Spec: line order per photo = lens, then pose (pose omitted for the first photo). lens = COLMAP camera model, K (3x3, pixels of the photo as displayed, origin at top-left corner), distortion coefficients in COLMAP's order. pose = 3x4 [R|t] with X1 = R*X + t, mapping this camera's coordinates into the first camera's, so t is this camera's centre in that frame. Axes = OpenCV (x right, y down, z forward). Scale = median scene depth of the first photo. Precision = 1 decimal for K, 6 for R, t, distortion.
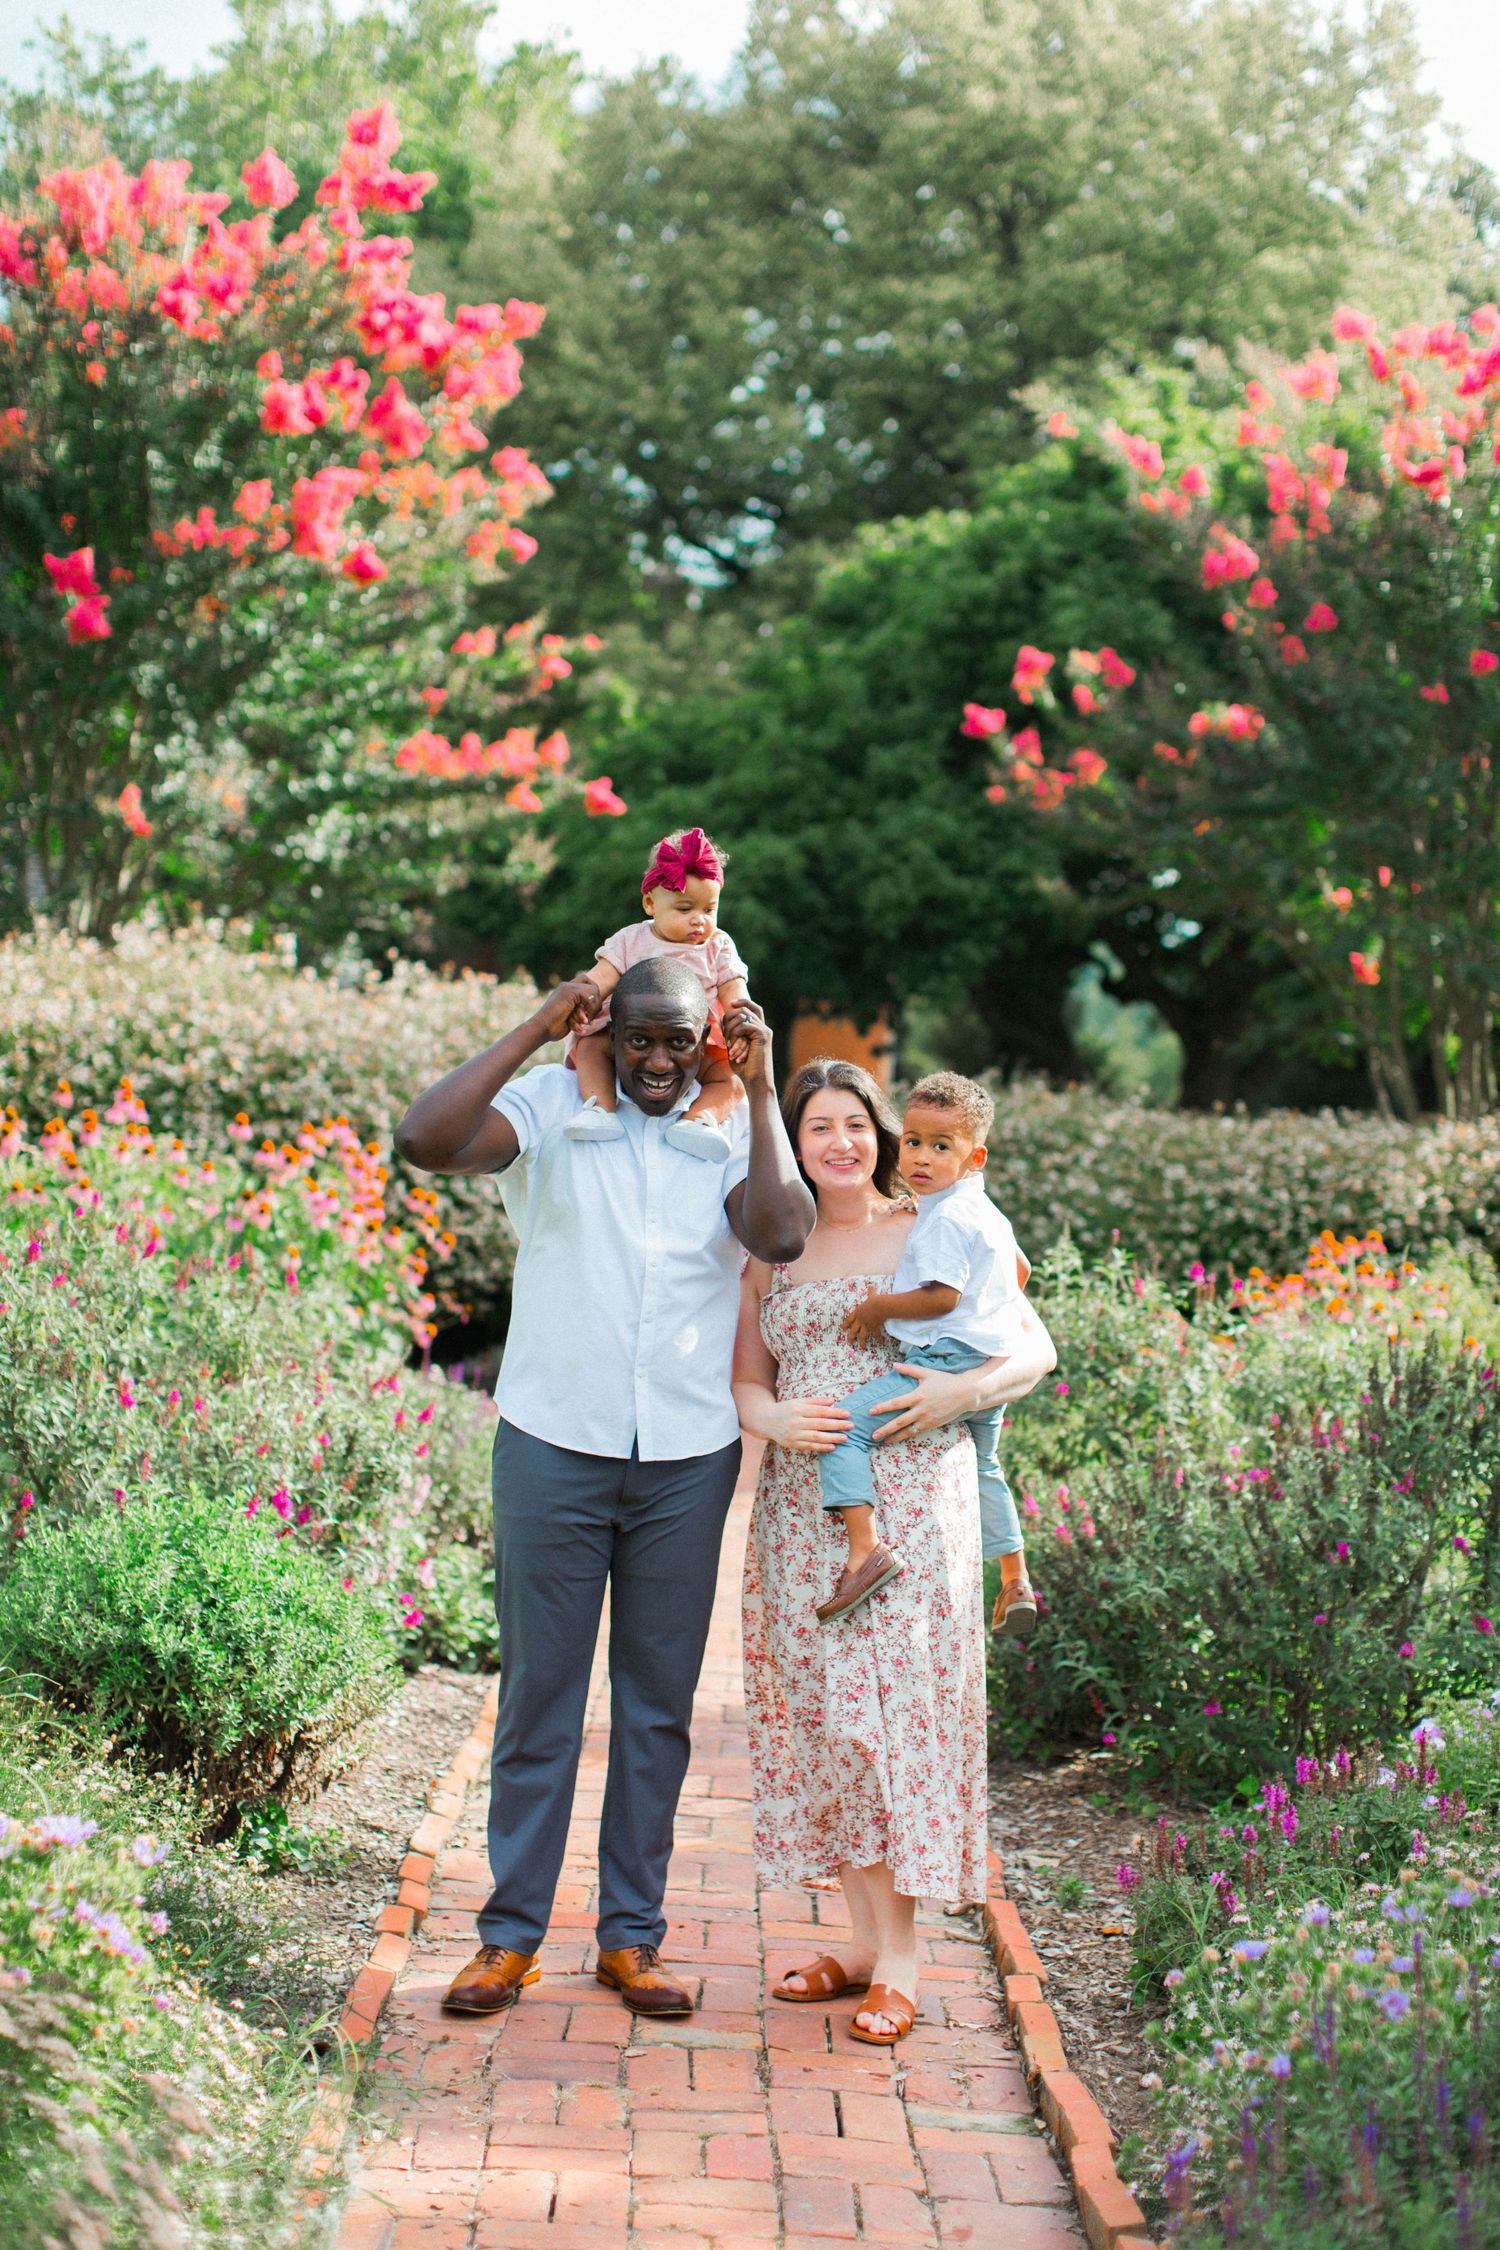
lens RADIAL K [[3308.9, 0, 750.0], [0, 3308.9, 1125.0], [0, 0, 1]] dist [0.007616, 0.833021]
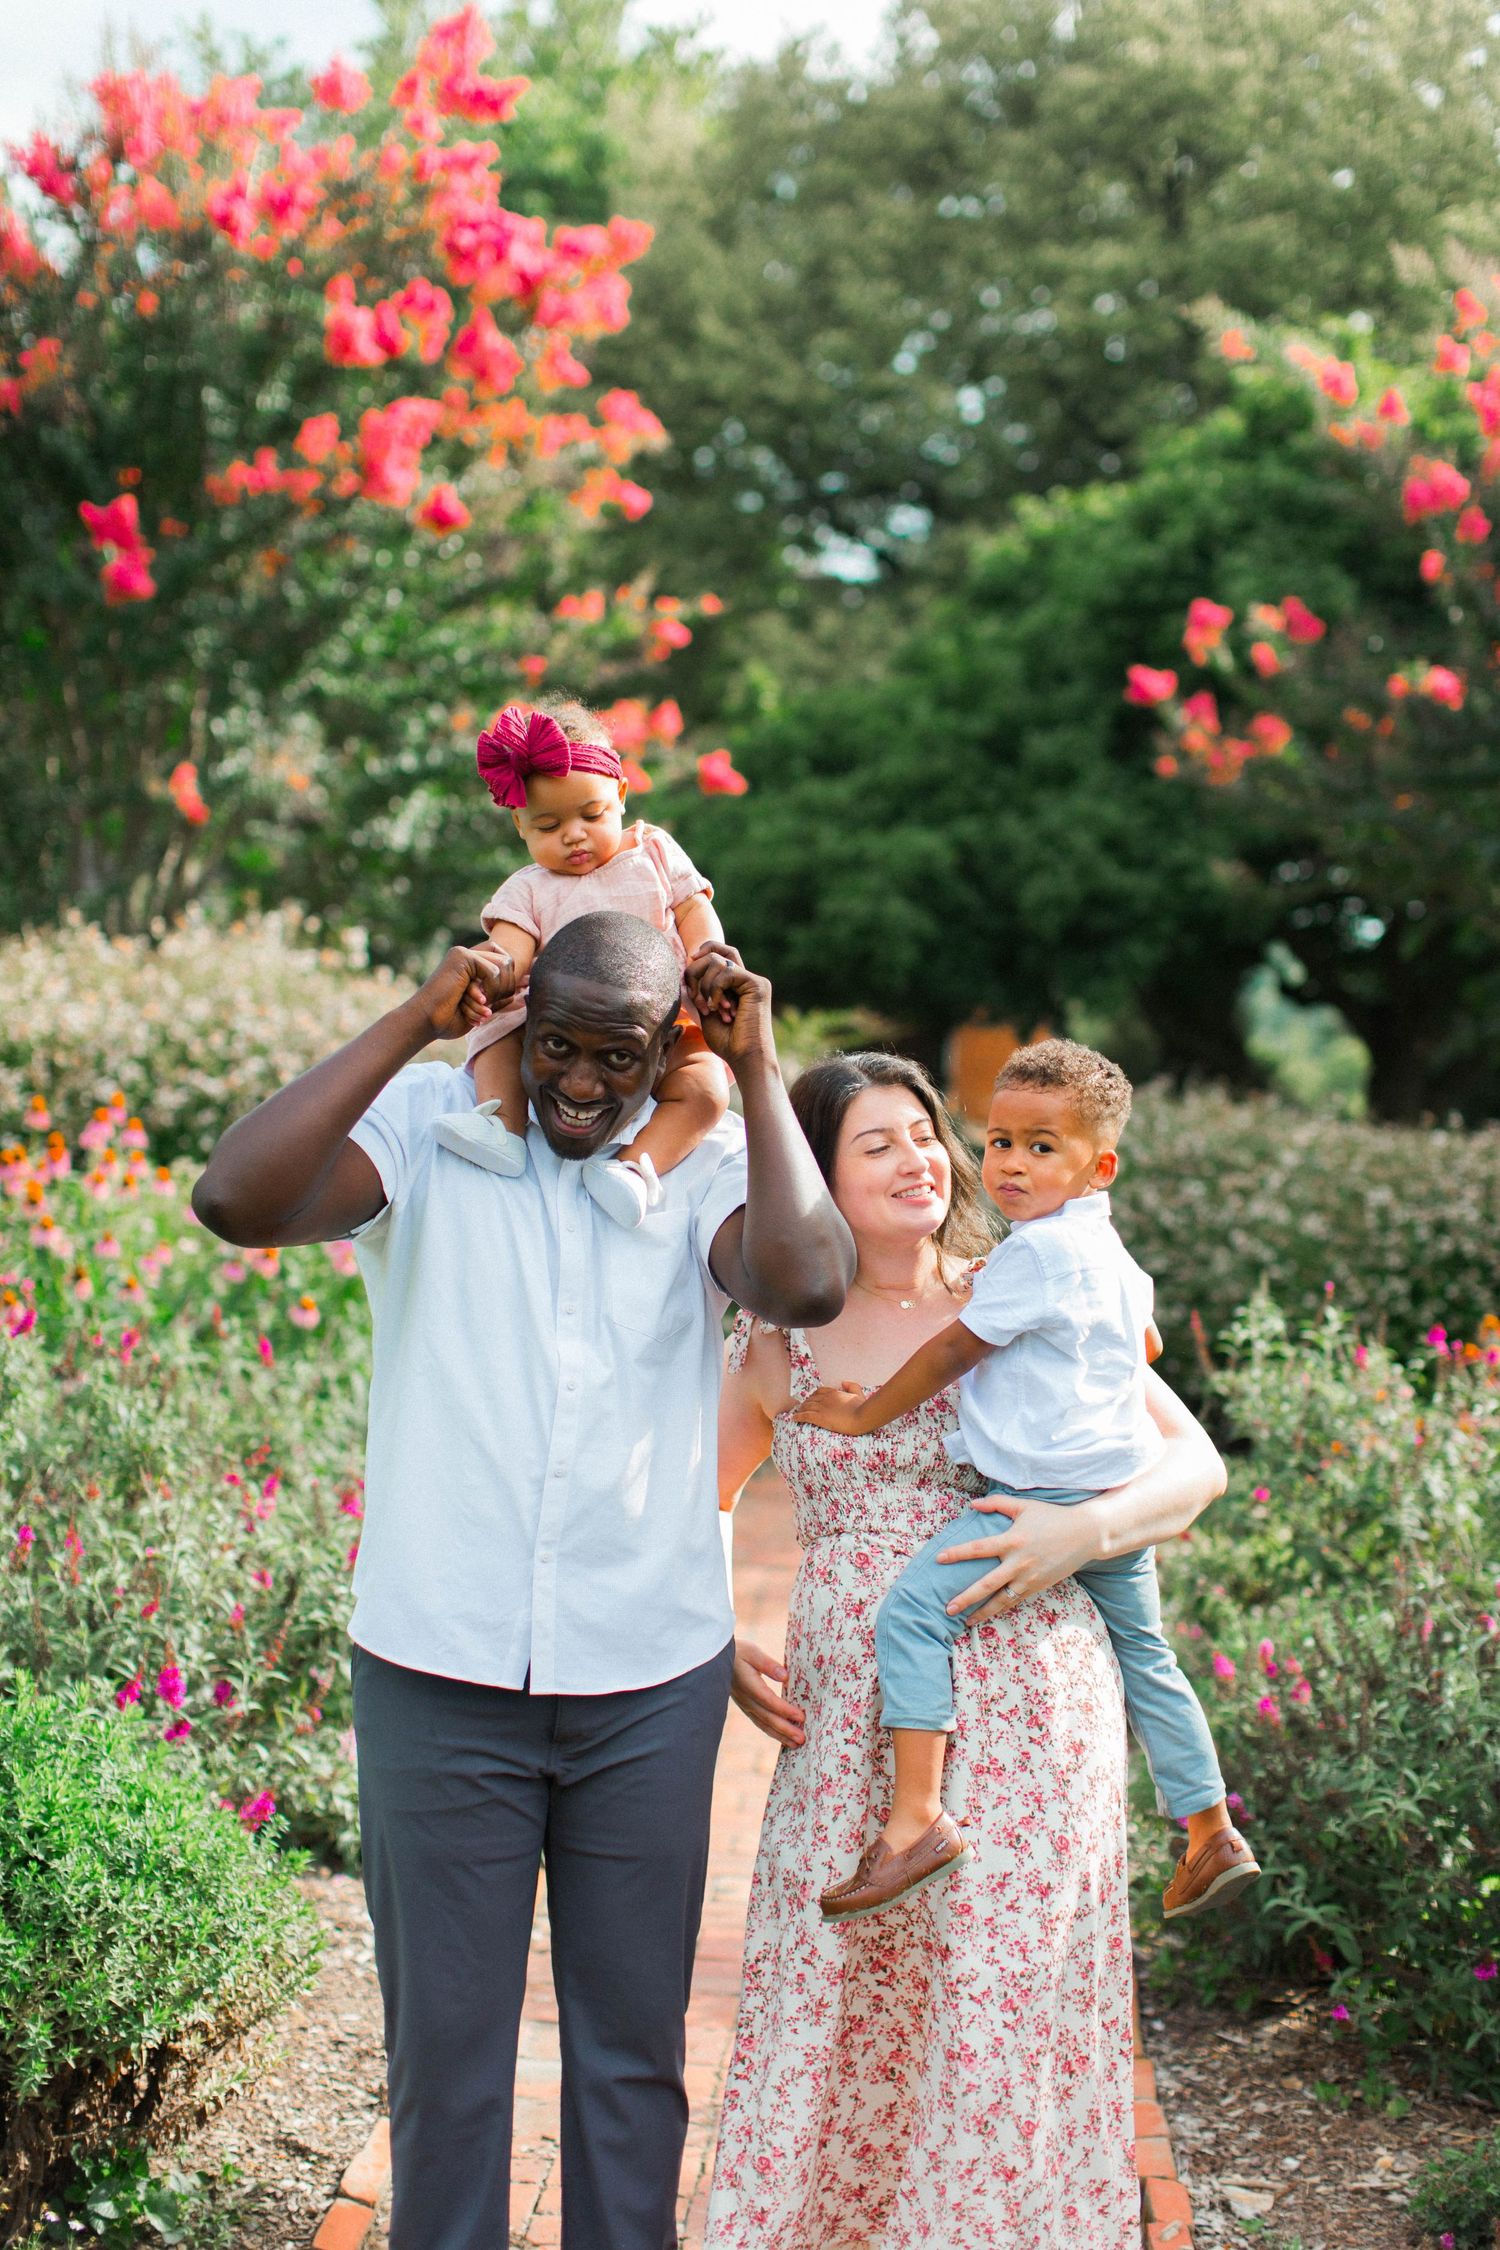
lens RADIAL K [[3298.1, 0, 750.0], [0, 3298.1, 1125.0], [0, 0, 1]] dist [0.053083, 0.105121]
pose [[0.998691, -0.006386, -0.050743, 0.008325], [0.006168, 0.999971, -0.004450, -0.001161], [0.050770, 0.004131, 0.998702, 0.122198]]
